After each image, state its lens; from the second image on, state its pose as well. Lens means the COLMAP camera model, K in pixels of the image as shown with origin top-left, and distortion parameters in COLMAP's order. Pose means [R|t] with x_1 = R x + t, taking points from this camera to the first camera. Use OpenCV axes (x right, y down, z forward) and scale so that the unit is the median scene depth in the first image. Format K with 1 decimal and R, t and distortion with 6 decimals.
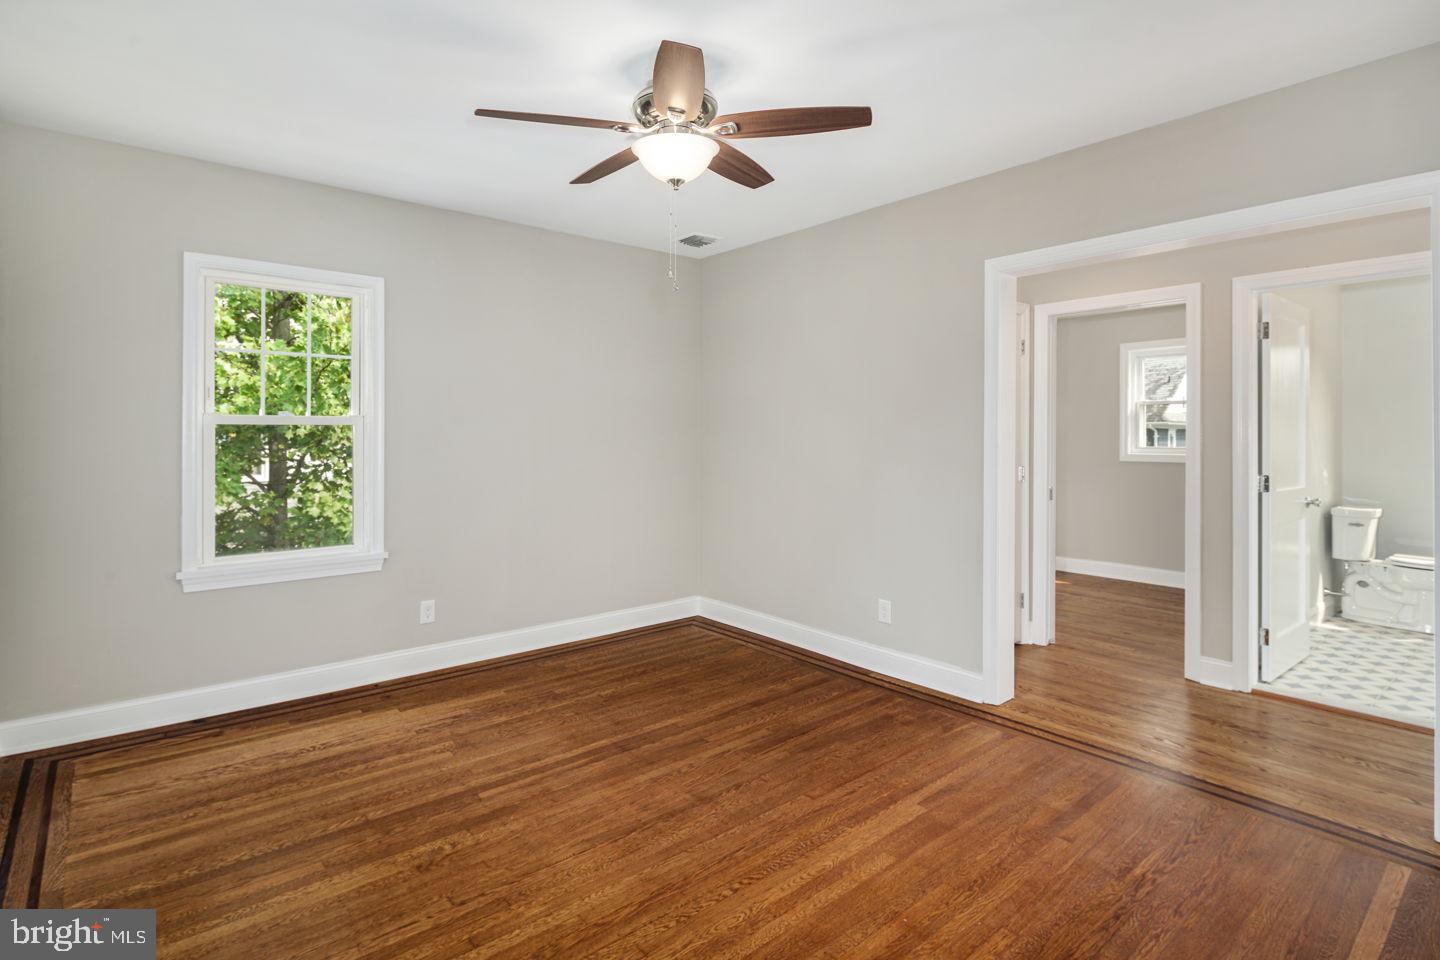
lens RADIAL K [[713.9, 0, 704.0], [0, 713.9, 439.8], [0, 0, 1]] dist [0.001345, -0.001054]
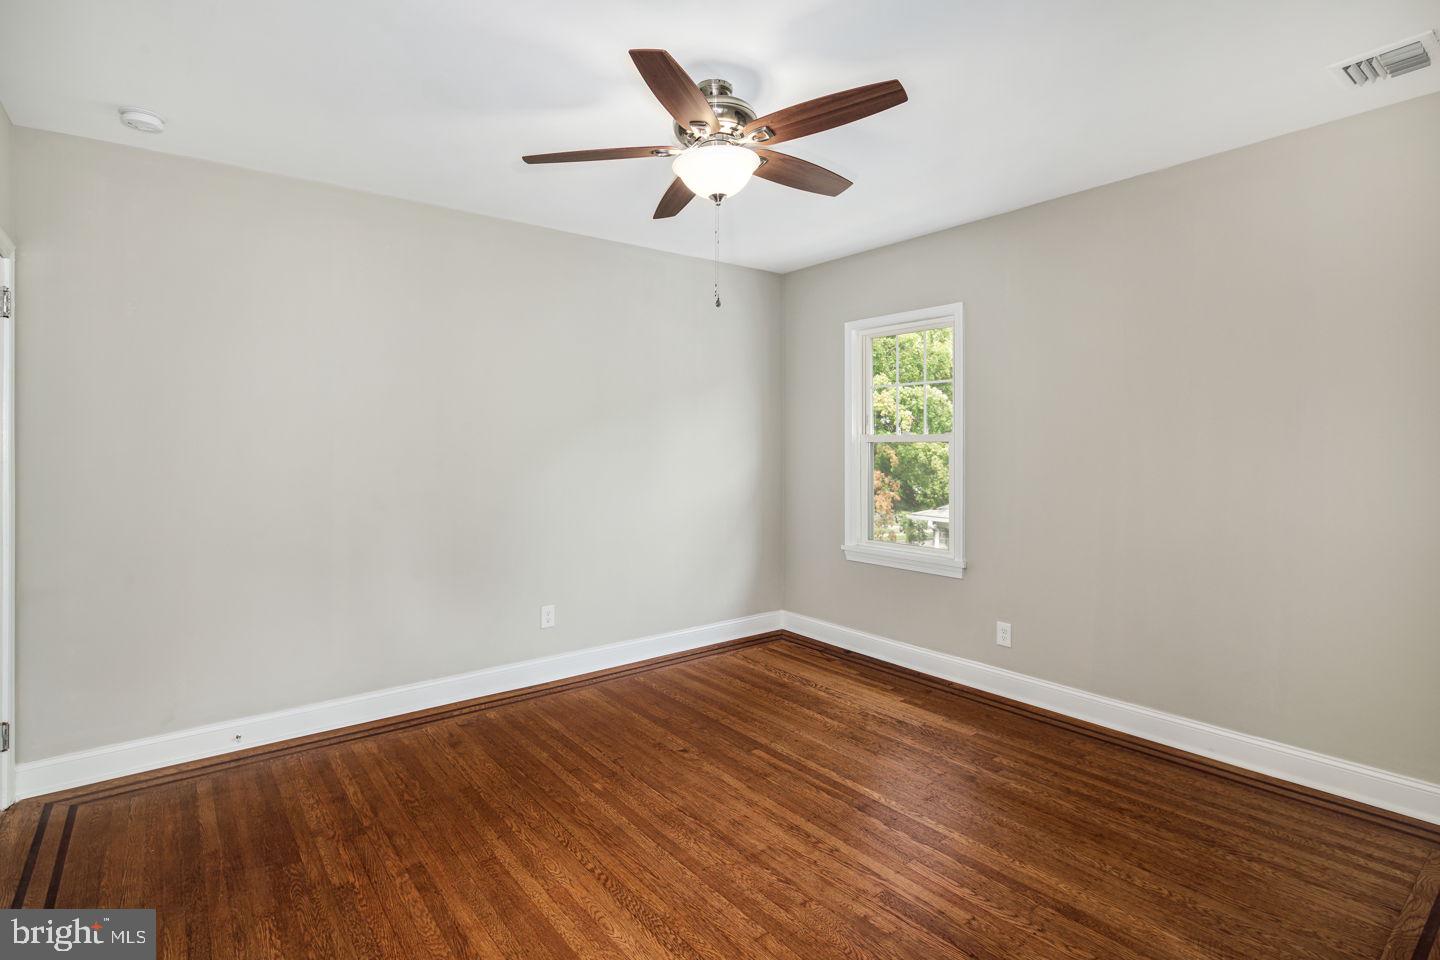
lens RADIAL K [[713.9, 0, 704.0], [0, 713.9, 439.8], [0, 0, 1]] dist [0.001345, -0.001054]
pose [[-0.036777, -0.008142, -0.999290, 0.753223], [-0.008621, 0.999932, -0.007830, -0.011936], [0.999286, 0.008327, -0.036845, 0.803560]]
